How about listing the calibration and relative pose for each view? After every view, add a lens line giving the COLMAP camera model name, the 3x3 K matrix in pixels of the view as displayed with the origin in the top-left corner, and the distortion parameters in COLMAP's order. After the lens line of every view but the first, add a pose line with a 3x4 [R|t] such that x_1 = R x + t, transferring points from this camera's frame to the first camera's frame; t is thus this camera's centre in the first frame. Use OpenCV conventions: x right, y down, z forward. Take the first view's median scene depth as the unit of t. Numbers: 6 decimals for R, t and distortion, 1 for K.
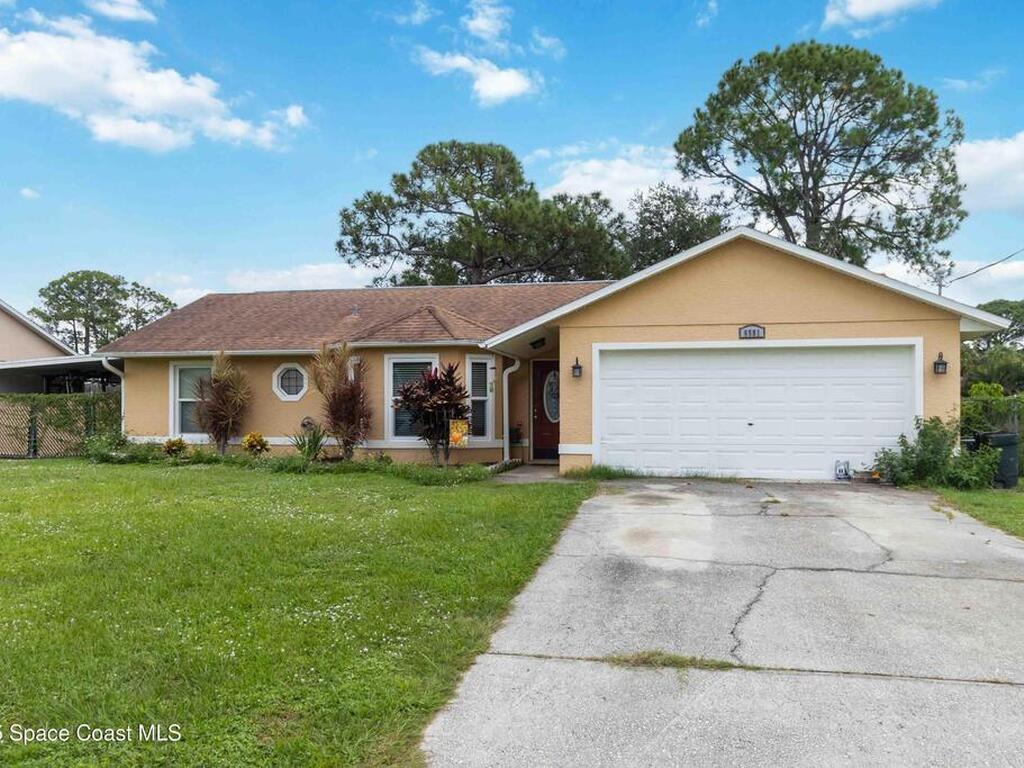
lens RADIAL K [[791.7, 0, 526.7], [0, 791.7, 424.2], [0, 0, 1]] dist [0.002506, 0.002452]
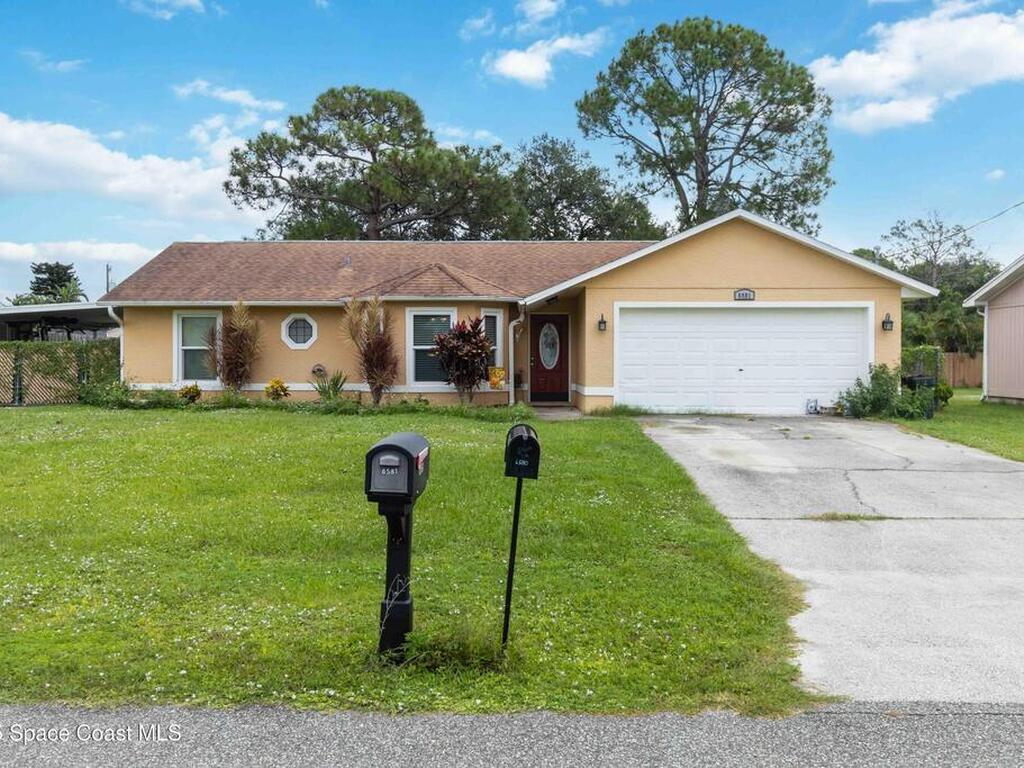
lens RADIAL K [[826.7, 0, 511.2], [0, 826.7, 384.4], [0, 0, 1]] dist [0.001357, 0.005266]
pose [[0.983778, -0.004517, 0.179332, -0.211441], [0.001897, 0.999889, 0.014781, 0.001903], [-0.179379, -0.014201, 0.983678, -0.139232]]
